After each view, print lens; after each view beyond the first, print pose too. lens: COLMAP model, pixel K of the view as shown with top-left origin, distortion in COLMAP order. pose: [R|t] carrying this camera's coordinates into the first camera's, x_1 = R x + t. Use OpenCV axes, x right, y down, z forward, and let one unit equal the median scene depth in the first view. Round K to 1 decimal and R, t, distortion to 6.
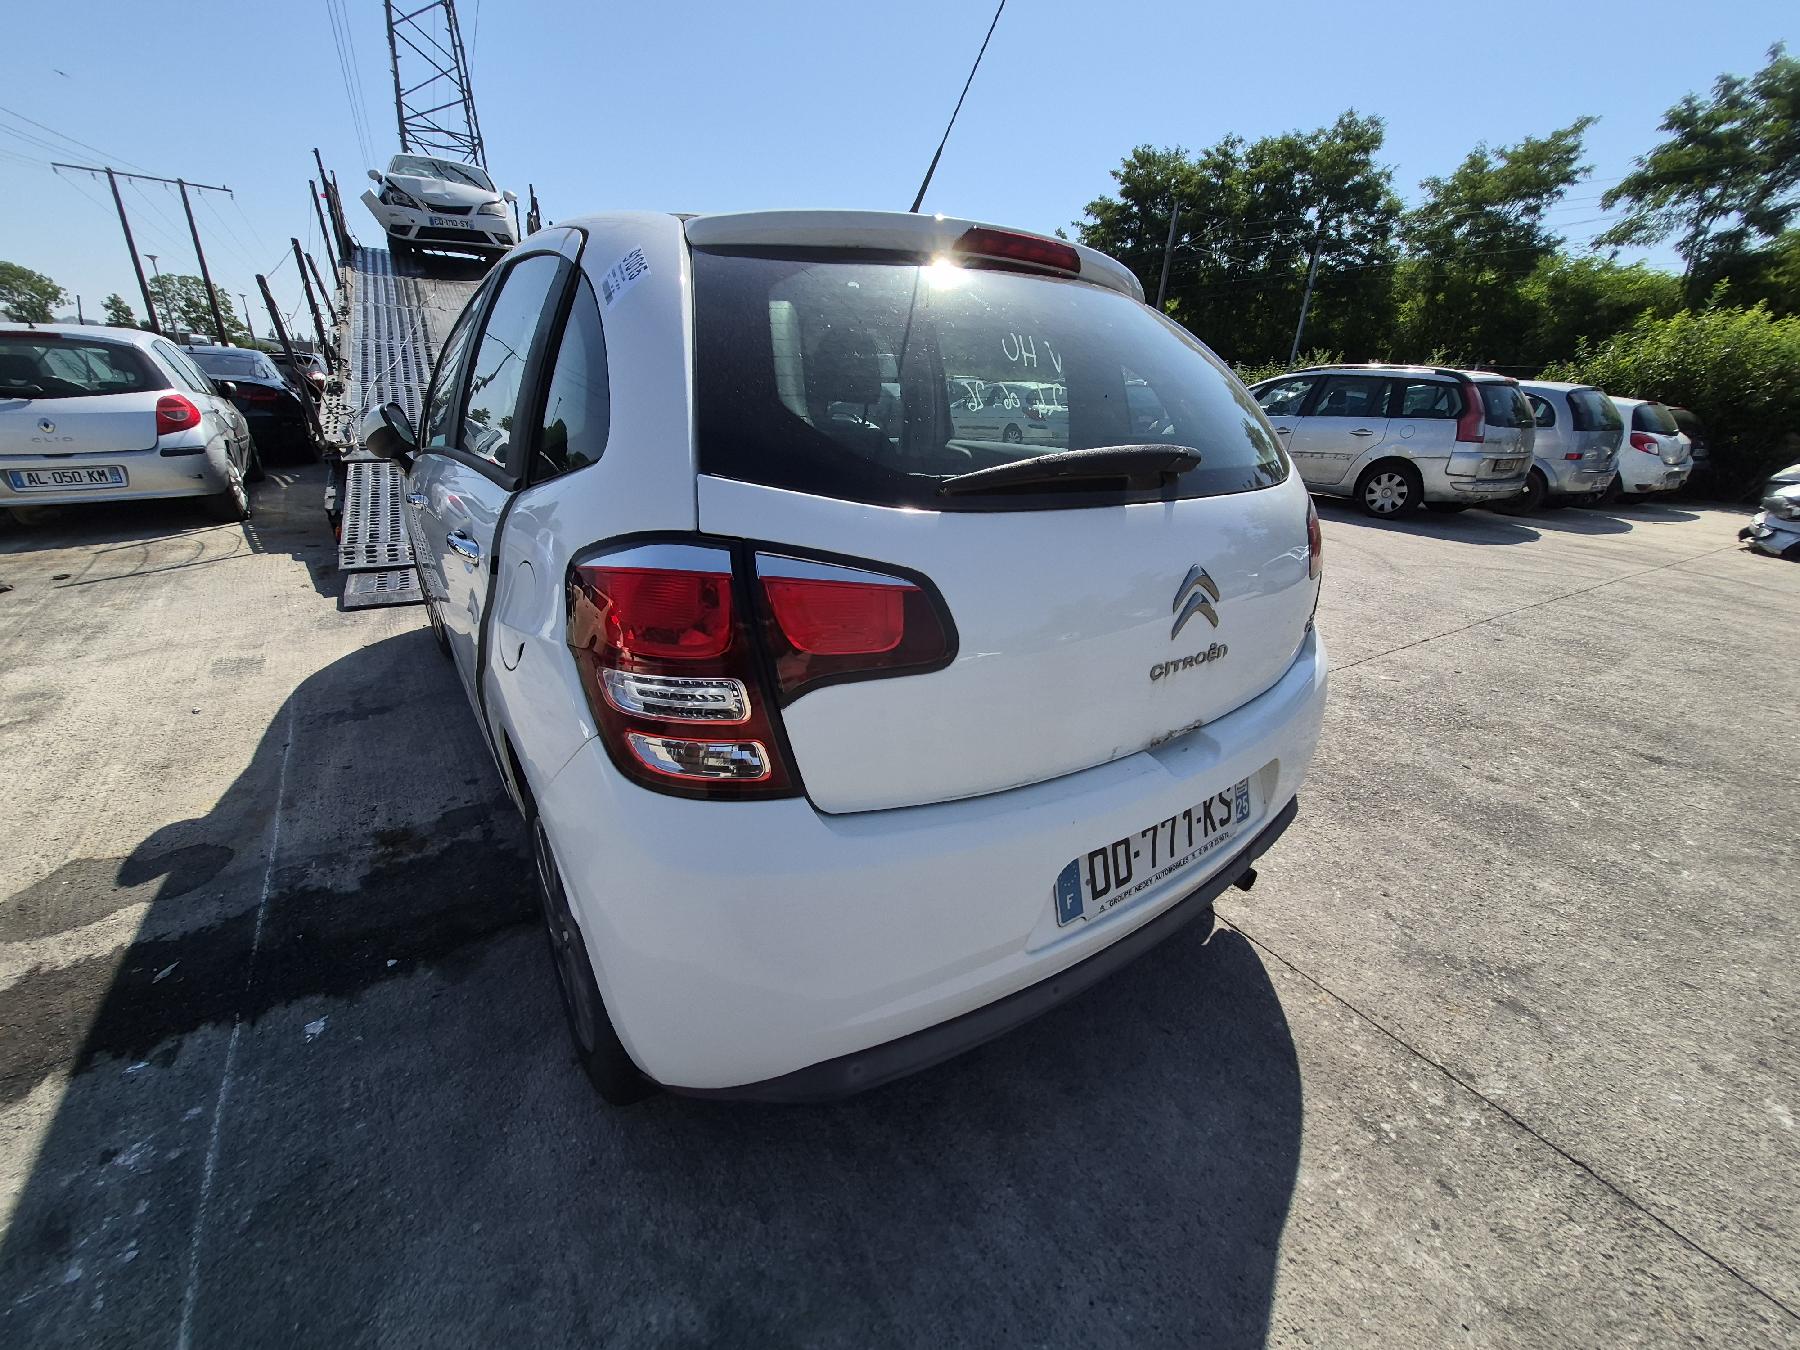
lens RADIAL K [[704.8, 0, 890.1], [0, 704.8, 679.9], [0, 0, 1]] dist [0.002286, -0.001493]
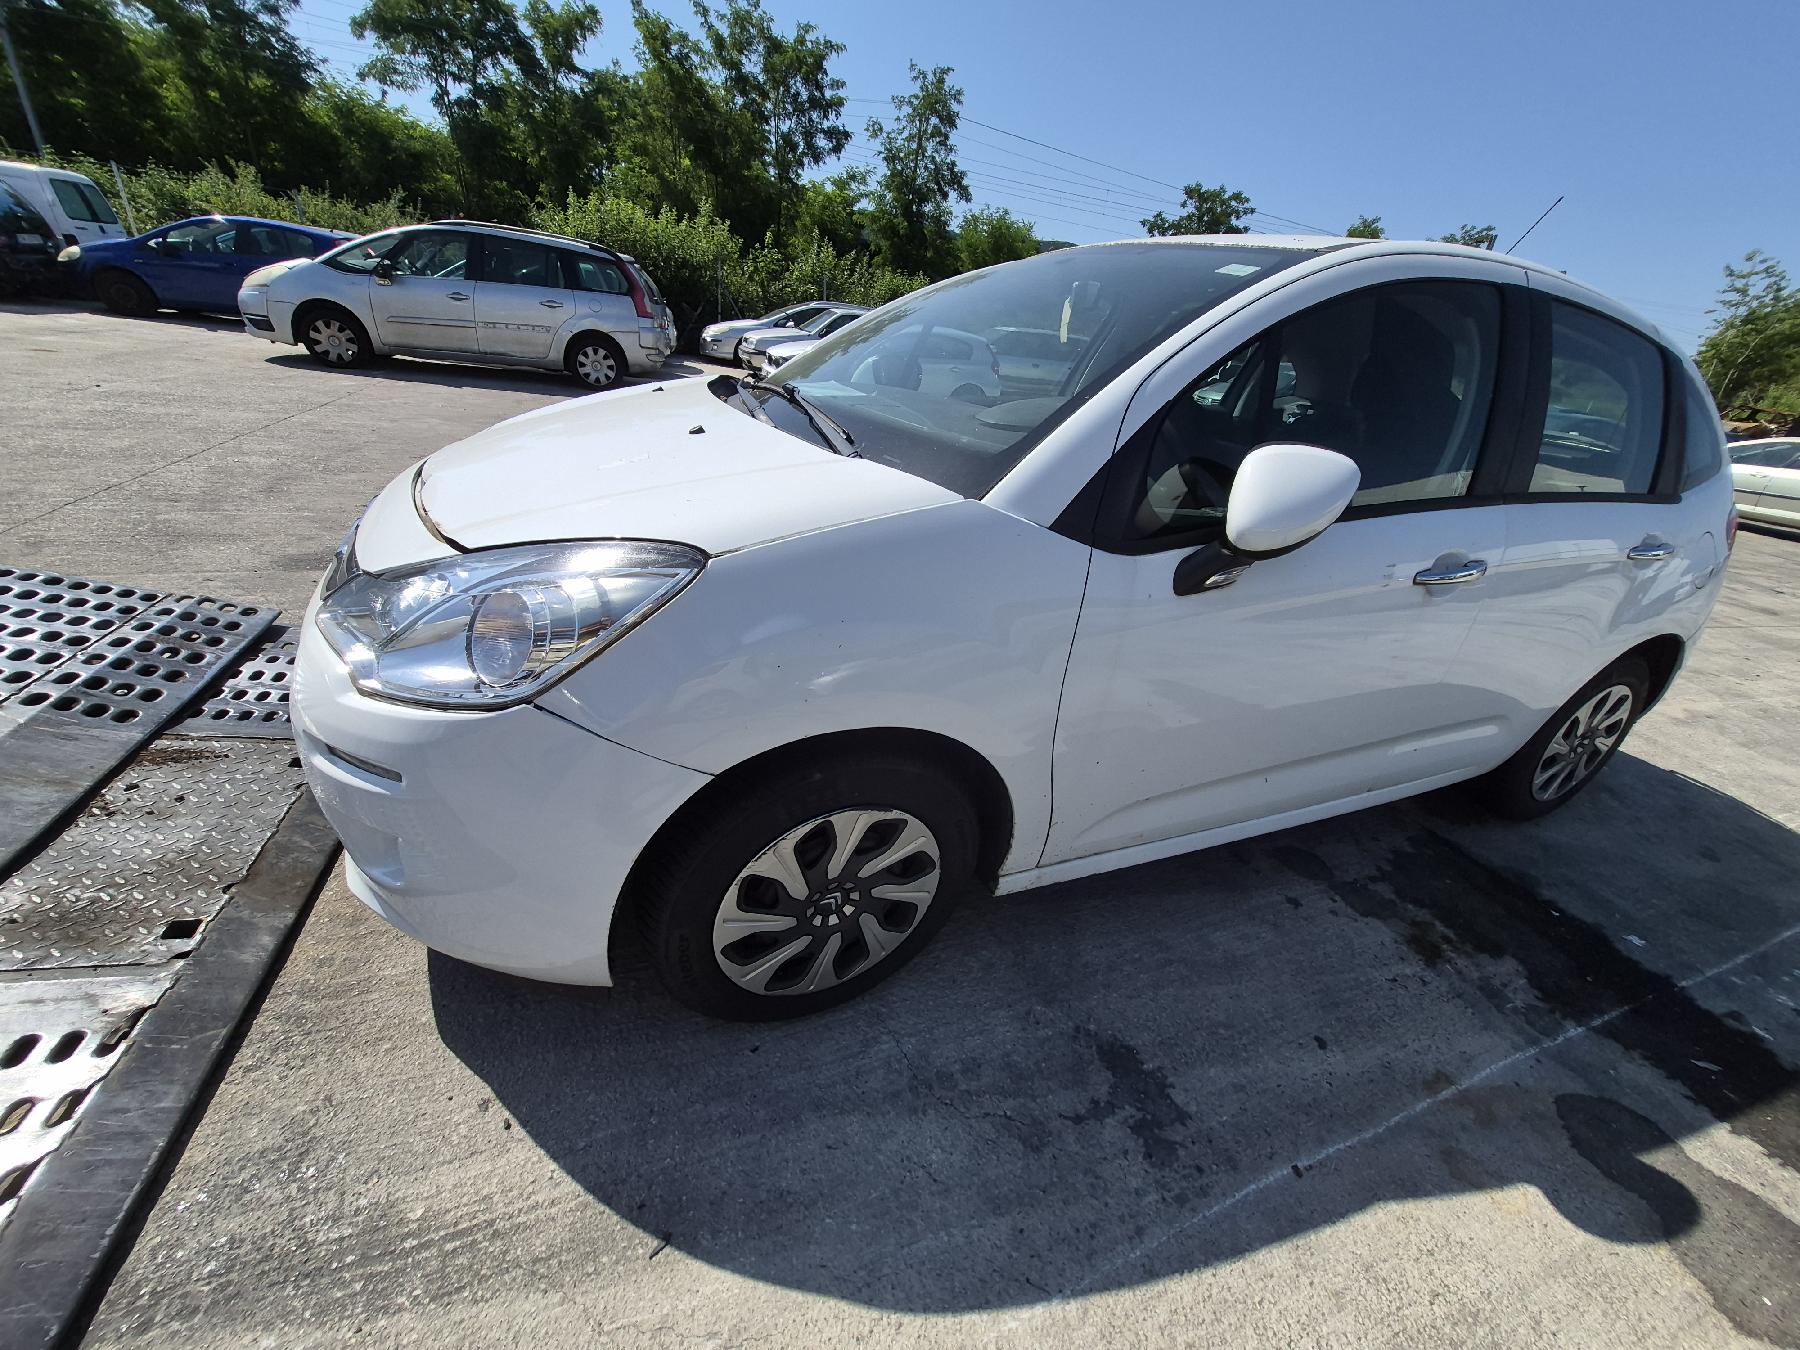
lens RADIAL K [[704.8, 0, 893.7], [0, 704.8, 680.8], [0, 0, 1]] dist [0.002286, -0.001493]
pose [[0.219576, -0.449132, 0.866064, -1.383470], [0.266946, 0.881510, 0.389462, -0.558414], [-0.938364, 0.145676, 0.313452, 1.229141]]
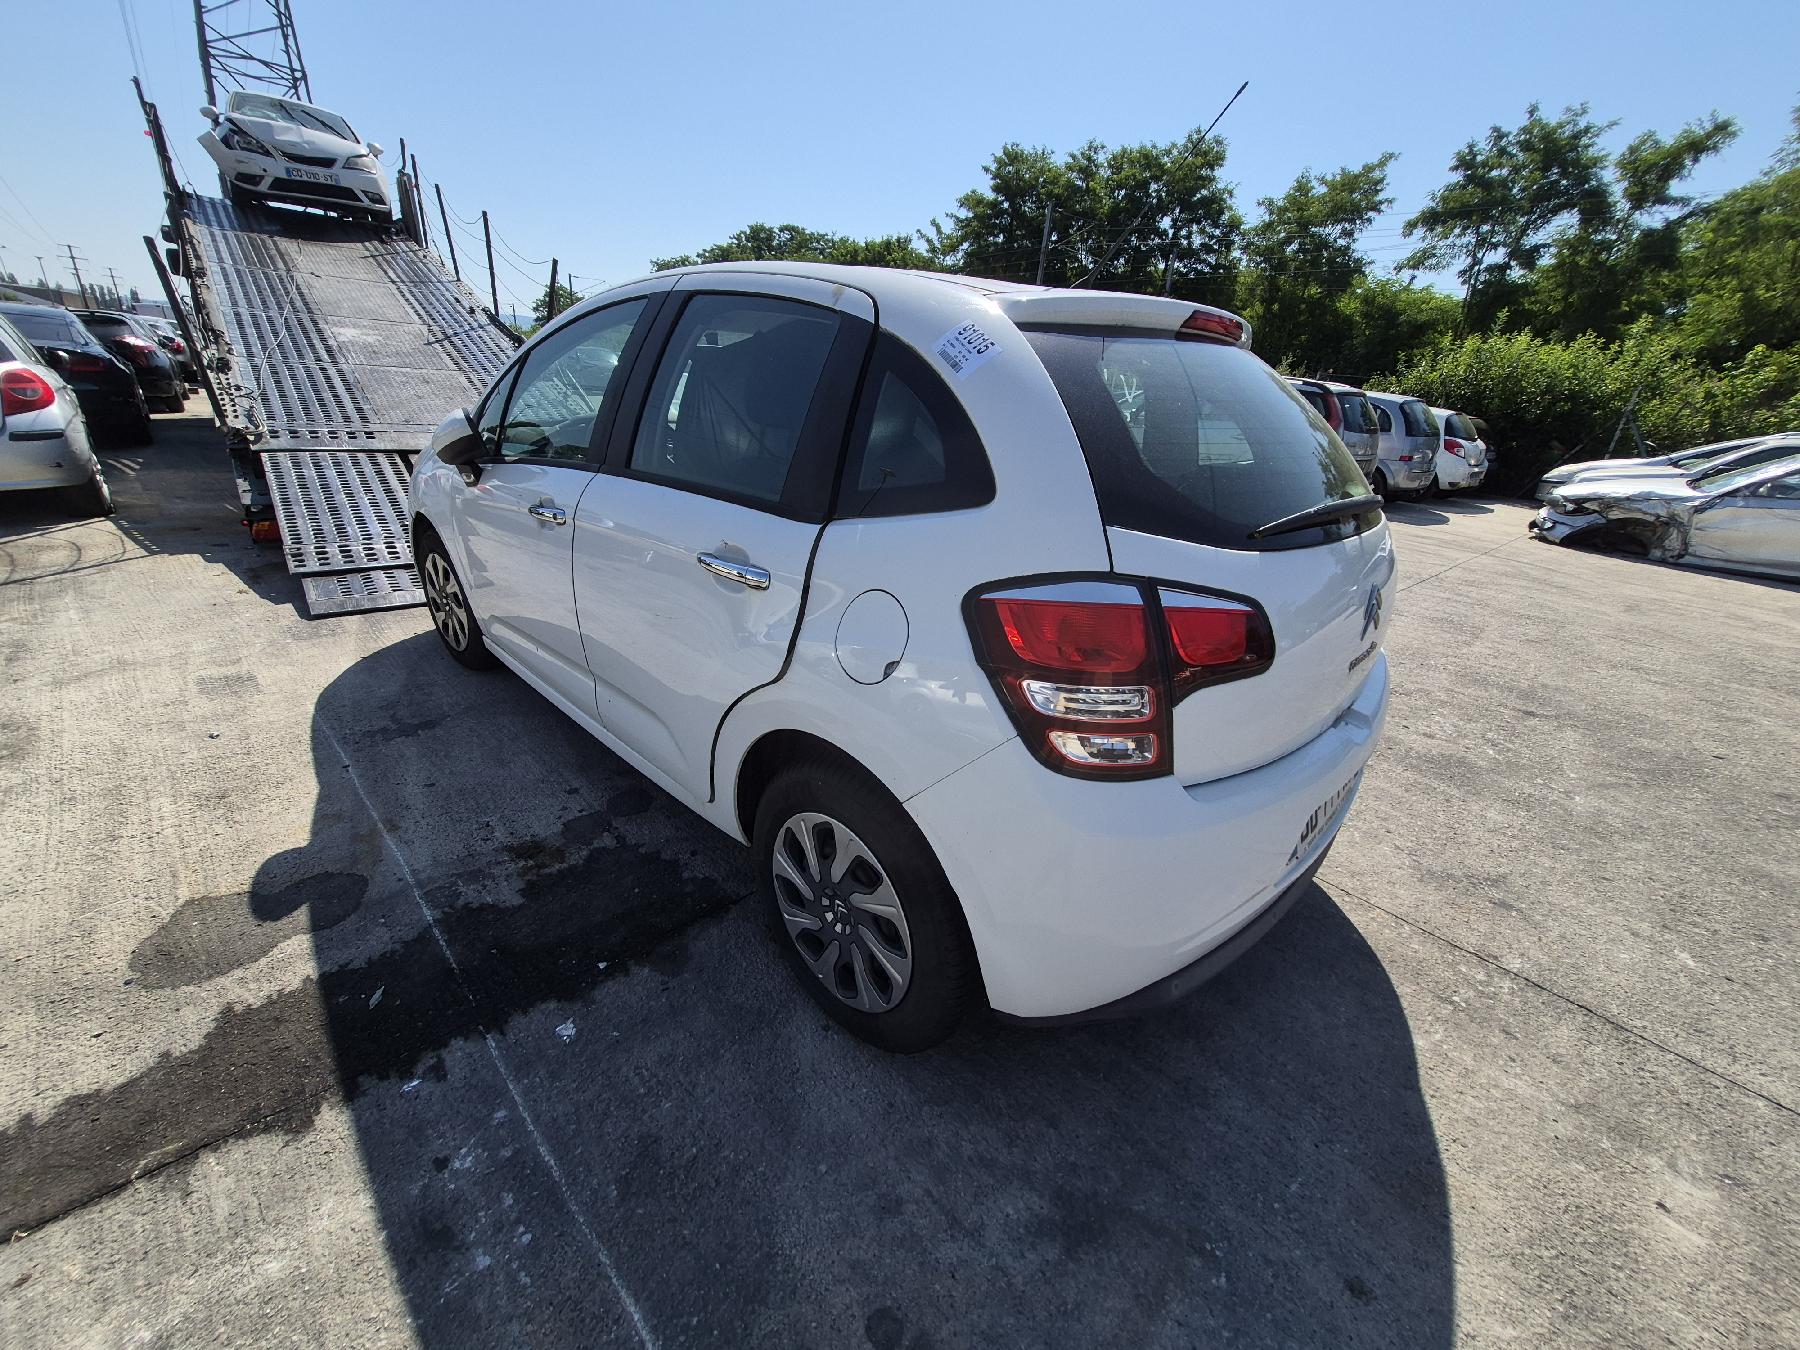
lens RADIAL K [[704.8, 0, 896.4], [0, 704.8, 683.7], [0, 0, 1]] dist [0.002286, -0.001493]
pose [[0.984583, -0.040062, 0.170271, -0.329386], [0.035967, 0.998986, 0.027069, -0.021047], [-0.171183, -0.020527, 0.985025, -0.072068]]
